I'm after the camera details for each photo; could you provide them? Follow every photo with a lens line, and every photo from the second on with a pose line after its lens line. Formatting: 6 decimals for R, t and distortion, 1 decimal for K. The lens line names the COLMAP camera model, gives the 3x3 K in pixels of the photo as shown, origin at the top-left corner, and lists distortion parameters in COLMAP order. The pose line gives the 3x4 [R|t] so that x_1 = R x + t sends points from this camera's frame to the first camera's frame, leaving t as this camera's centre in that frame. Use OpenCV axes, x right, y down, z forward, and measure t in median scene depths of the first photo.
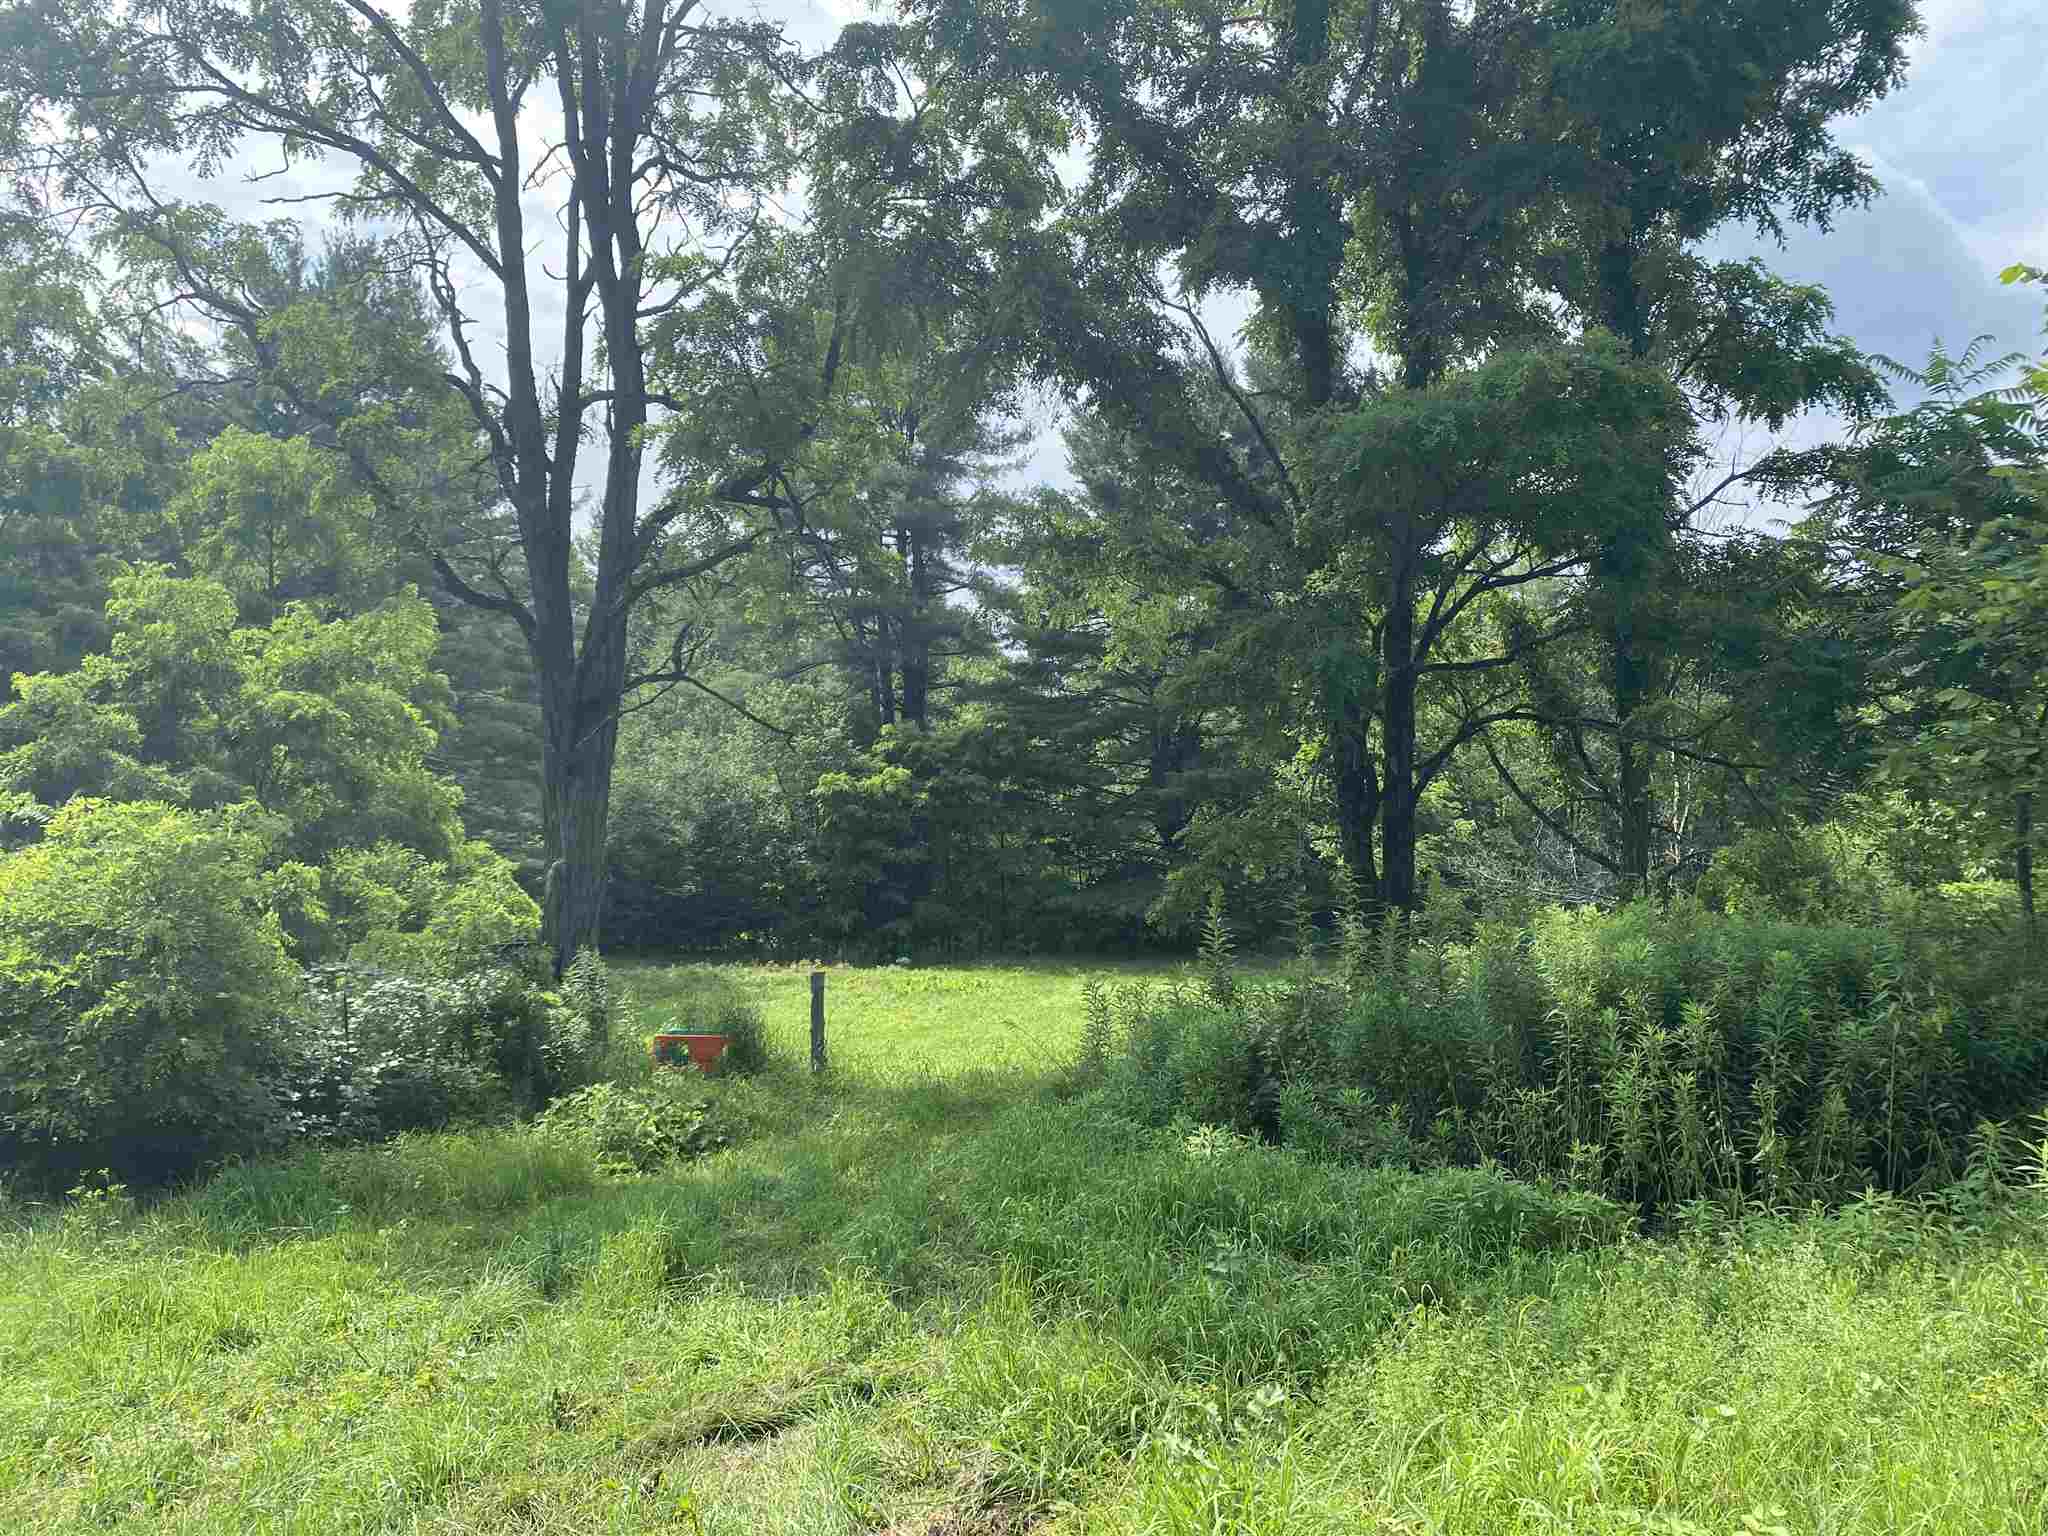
lens RADIAL K [[1558.8, 0, 1024.0], [0, 1558.8, 768.0], [0, 0, 1]] dist [0.011662, 0.005097]
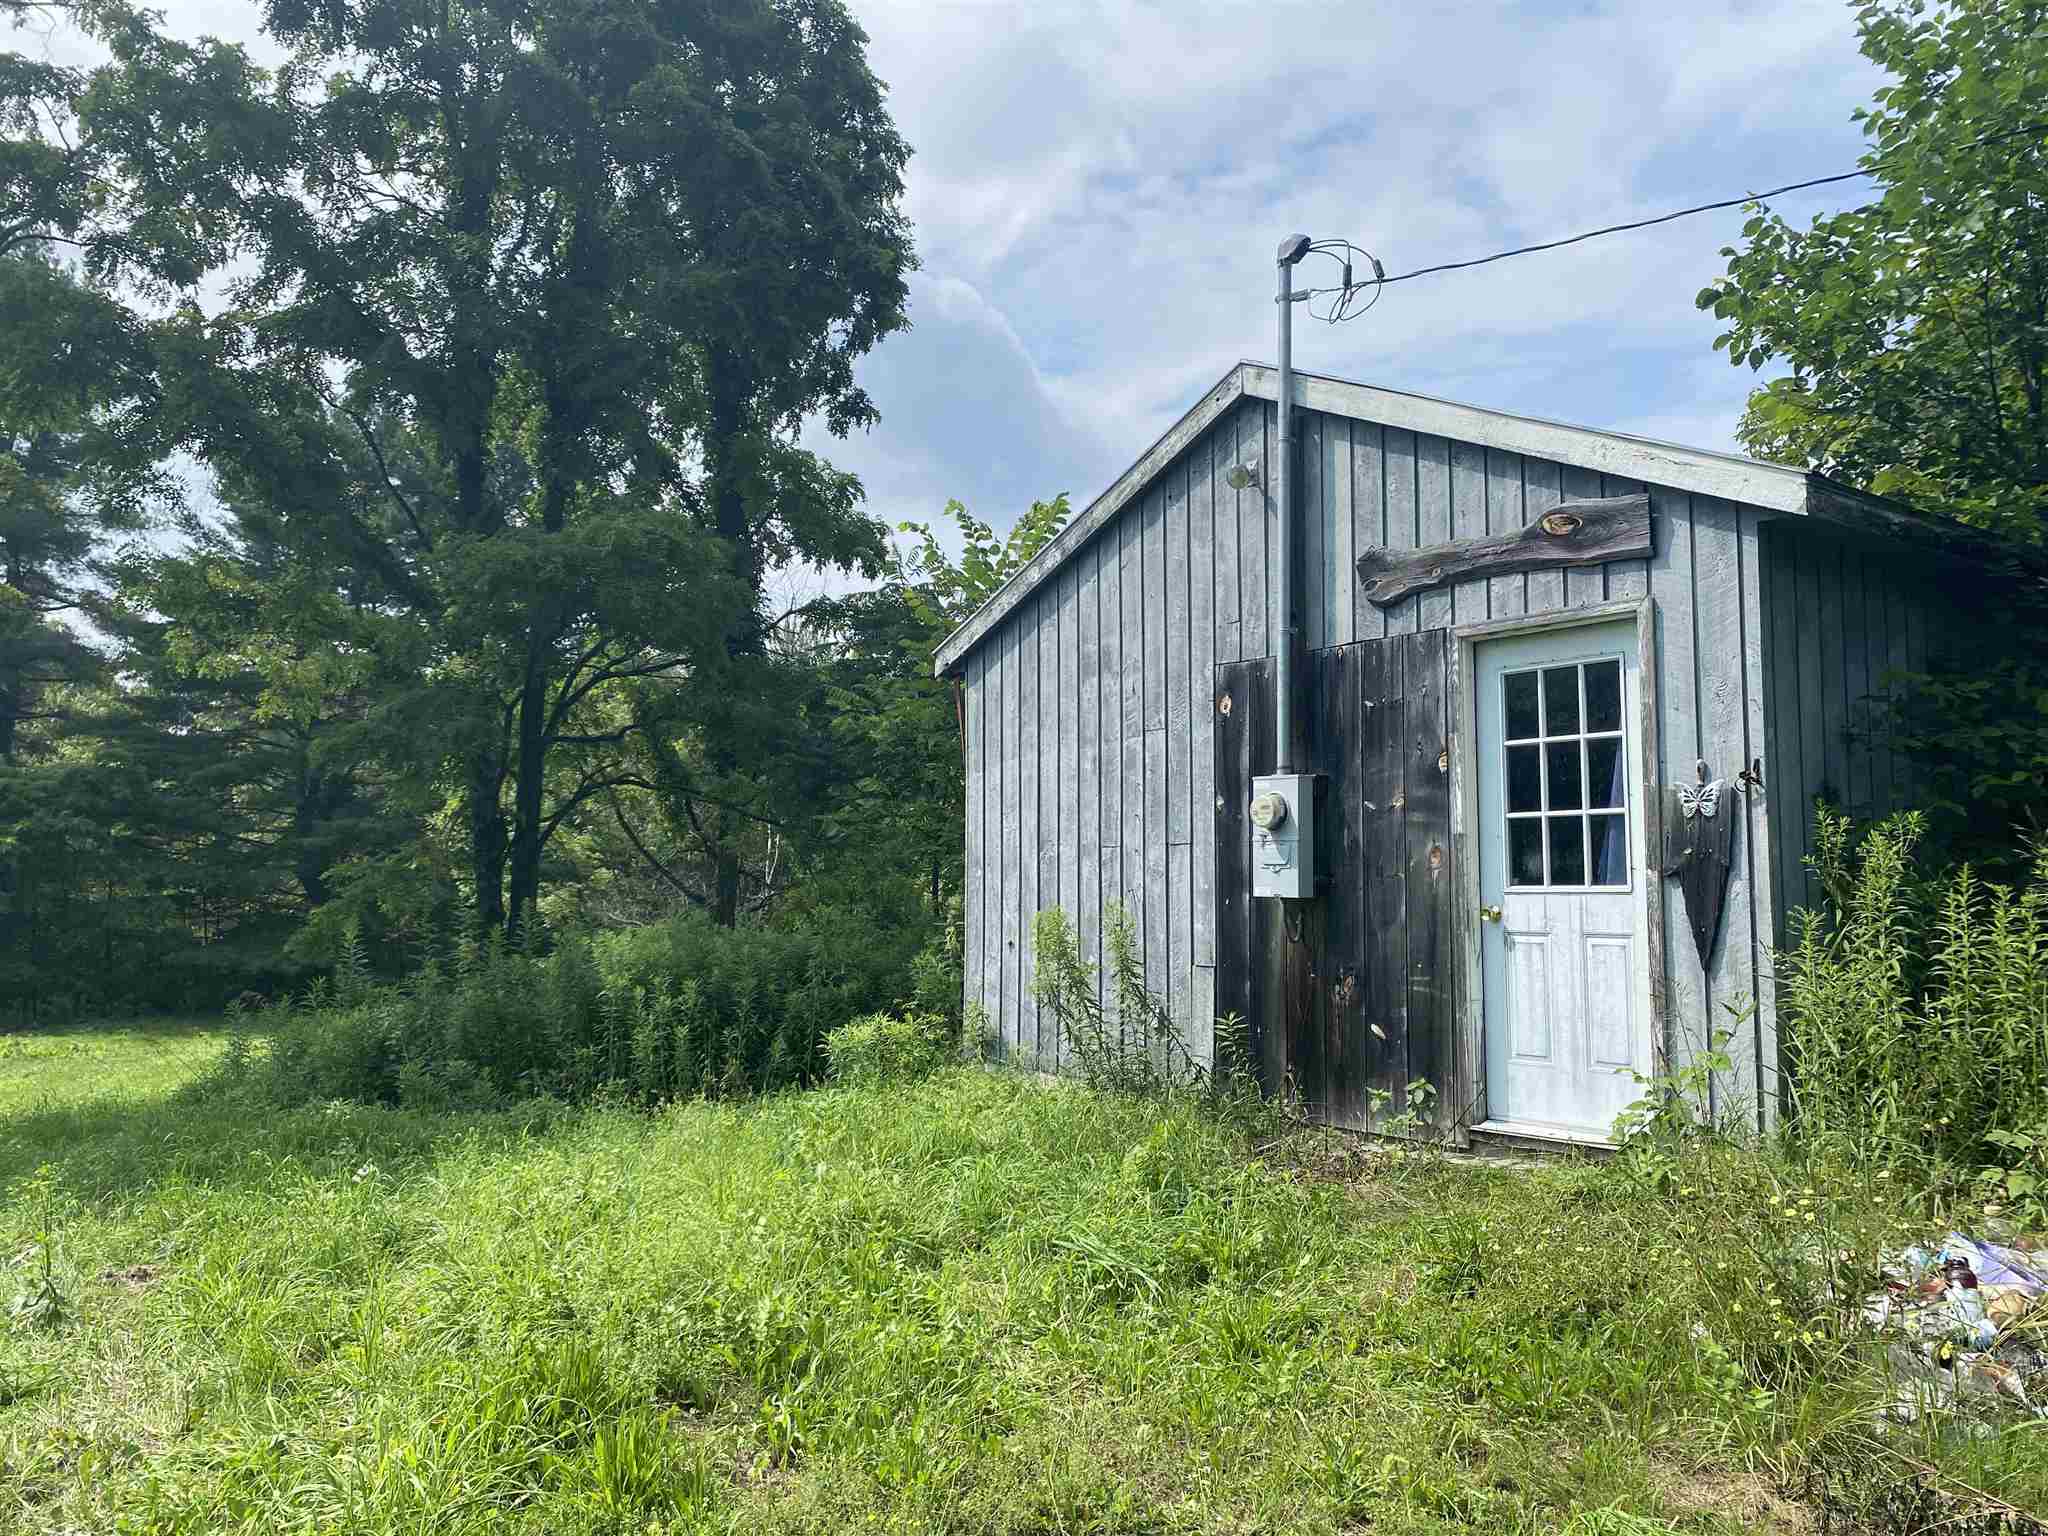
lens RADIAL K [[1558.8, 0, 1024.0], [0, 1558.8, 768.0], [0, 0, 1]] dist [0.011662, 0.005097]
pose [[0.868643, 0.043612, 0.493515, -0.016049], [-0.025871, 0.998752, -0.042723, 0.000387], [-0.494763, 0.024343, 0.868687, -0.169345]]
